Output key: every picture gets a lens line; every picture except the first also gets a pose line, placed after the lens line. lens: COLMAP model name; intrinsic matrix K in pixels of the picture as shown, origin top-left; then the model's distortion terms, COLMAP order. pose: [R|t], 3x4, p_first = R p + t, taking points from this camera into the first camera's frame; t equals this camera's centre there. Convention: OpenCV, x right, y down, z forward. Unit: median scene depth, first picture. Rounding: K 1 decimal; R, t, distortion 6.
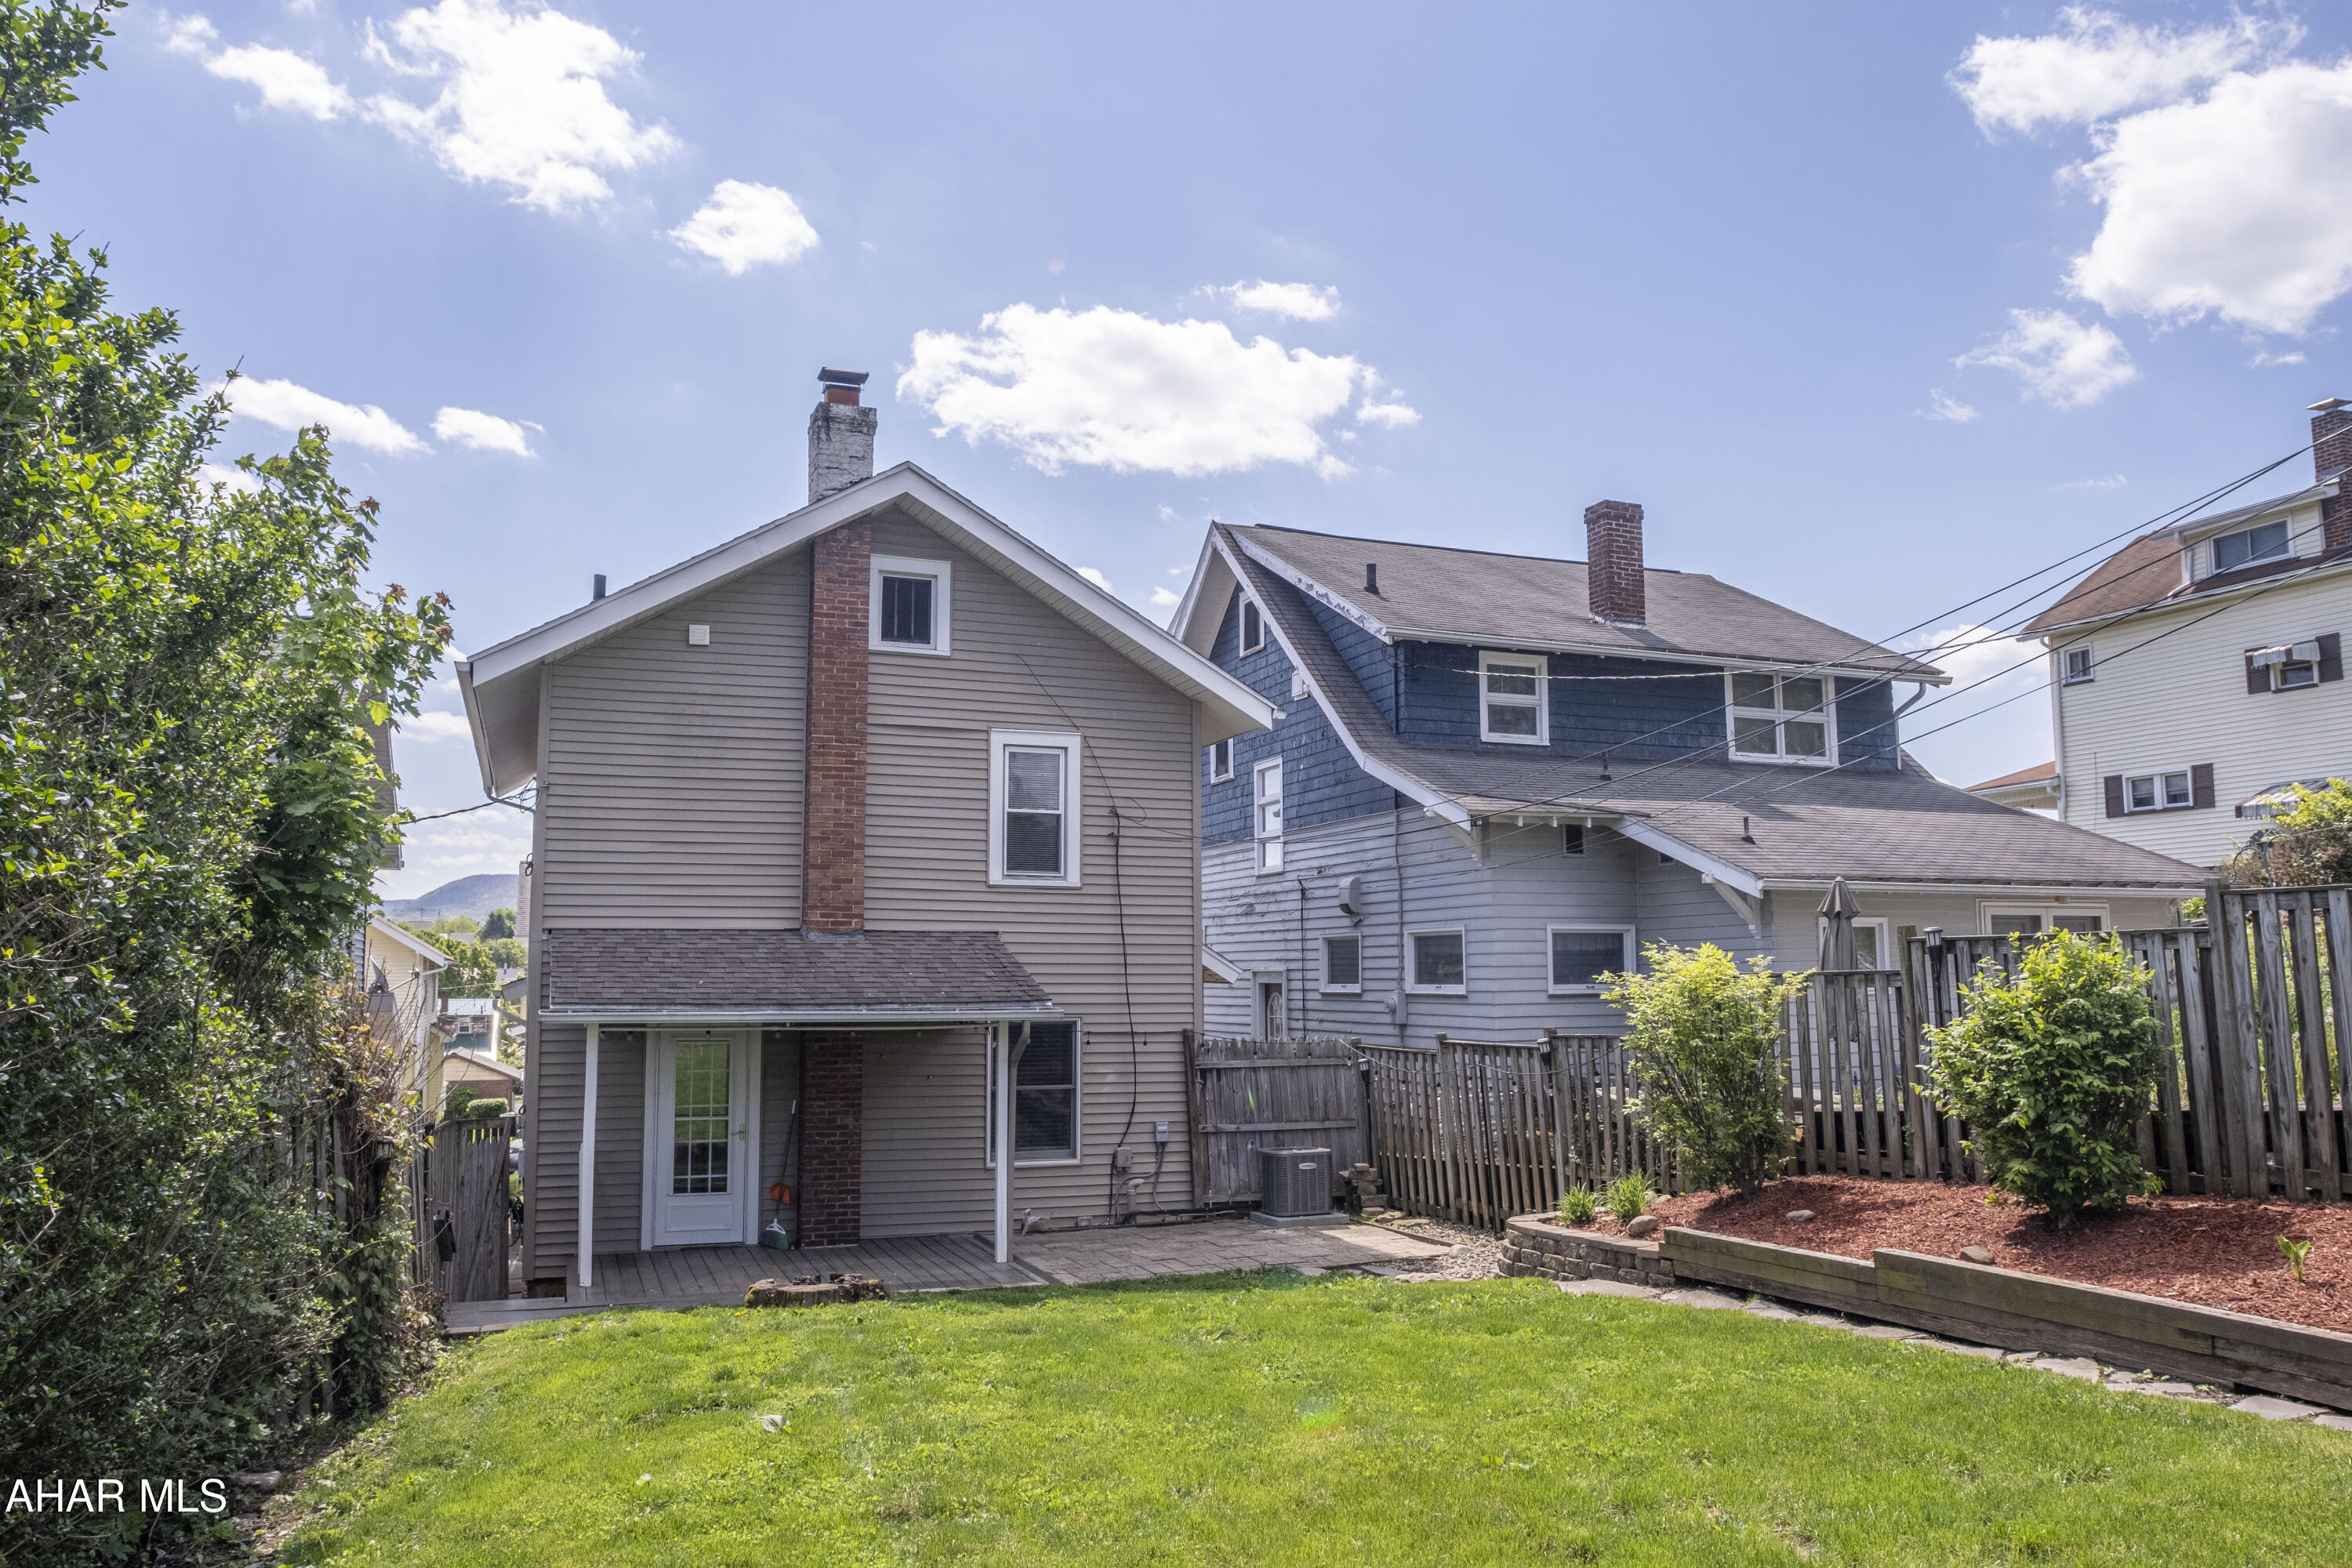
lens RADIAL K [[1663.4, 0, 1176.0], [0, 1663.4, 784.0], [0, 0, 1]] dist [-0.081452, 0.047570]
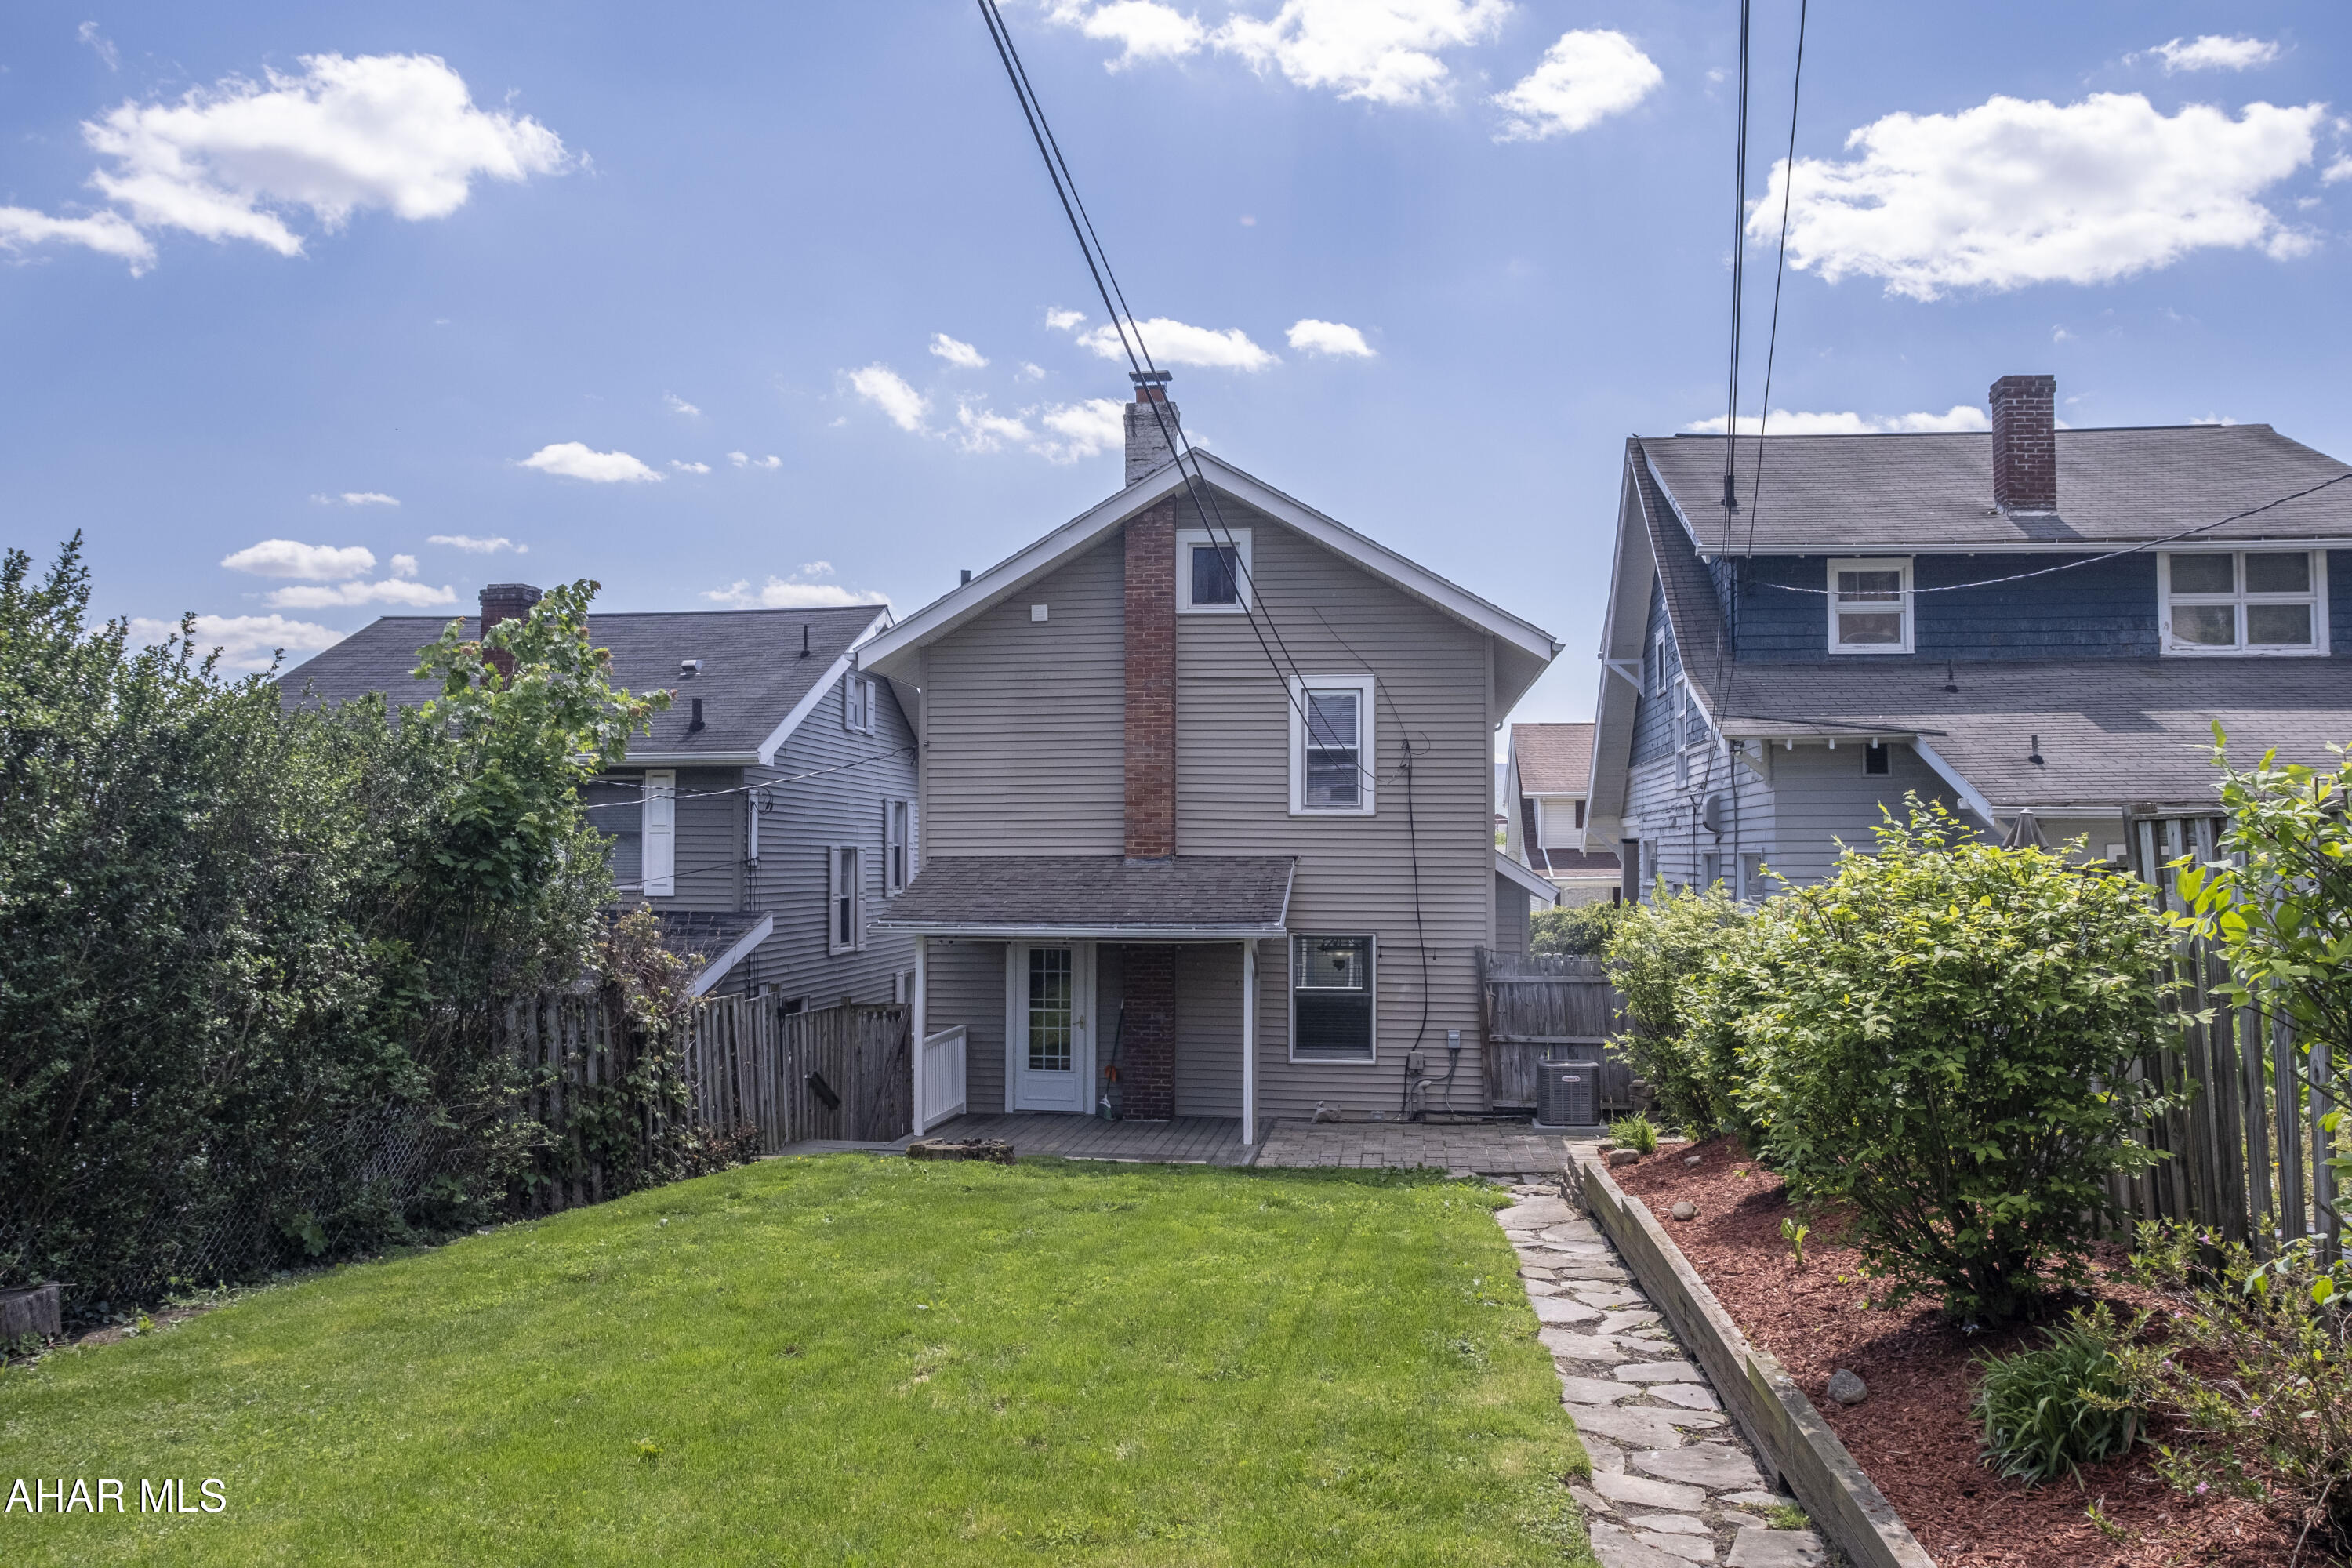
lens RADIAL K [[1663.4, 0, 1176.0], [0, 1663.4, 784.0], [0, 0, 1]] dist [-0.081452, 0.047570]
pose [[0.878248, -0.017105, -0.477900, 0.354960], [0.051100, 0.996995, 0.058225, -0.029393], [0.475468, -0.075557, 0.876483, -0.024818]]
